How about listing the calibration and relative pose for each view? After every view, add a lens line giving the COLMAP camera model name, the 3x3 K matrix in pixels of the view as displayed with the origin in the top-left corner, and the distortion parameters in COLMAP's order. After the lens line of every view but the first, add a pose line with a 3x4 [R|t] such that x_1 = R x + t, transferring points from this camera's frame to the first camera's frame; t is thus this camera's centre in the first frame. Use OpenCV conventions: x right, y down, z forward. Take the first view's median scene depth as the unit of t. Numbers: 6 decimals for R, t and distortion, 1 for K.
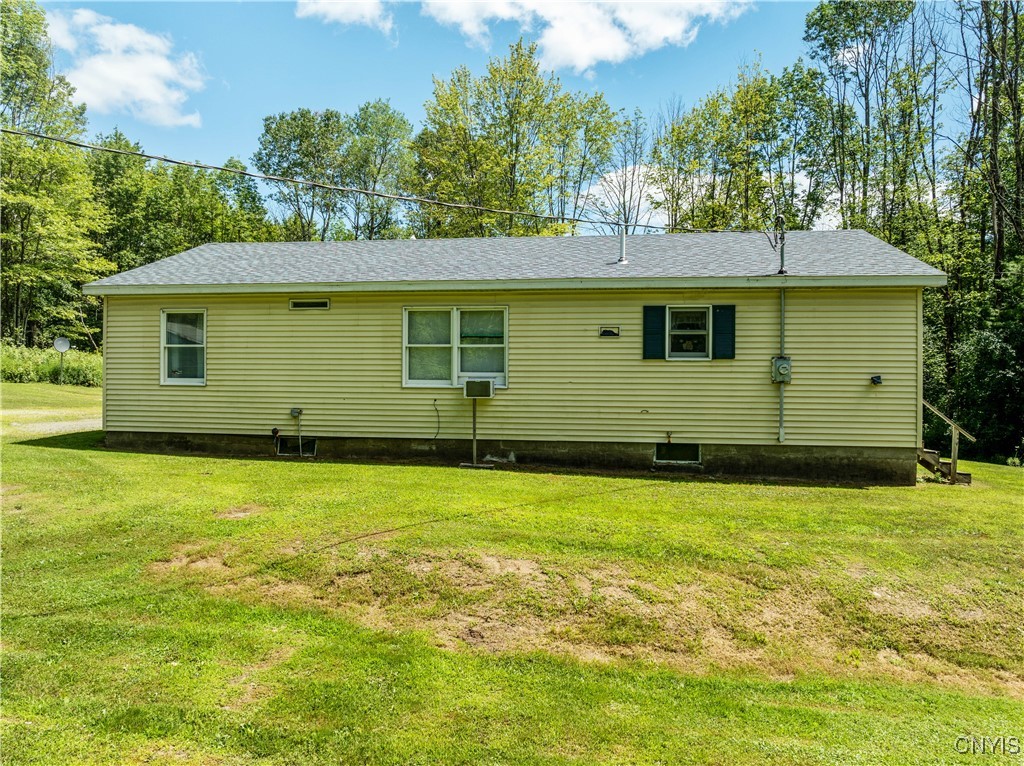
lens RADIAL K [[748.3, 0, 511.6], [0, 748.3, 382.5], [0, 0, 1]] dist [-0.026339, -0.002166]
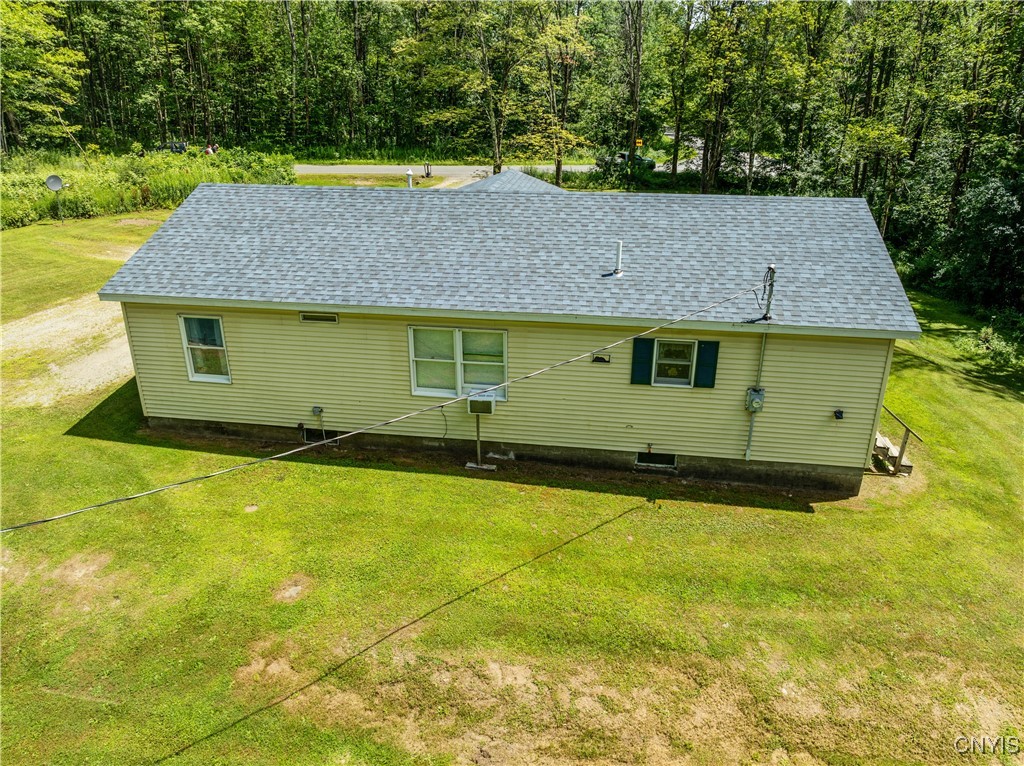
lens RADIAL K [[748.3, 0, 511.8], [0, 748.3, 381.8], [0, 0, 1]] dist [-0.026339, -0.002166]
pose [[0.999959, -0.006731, -0.006016, 0.008679], [0.008557, 0.919135, 0.393849, -0.470570], [0.002878, -0.393885, 0.919155, -0.005499]]
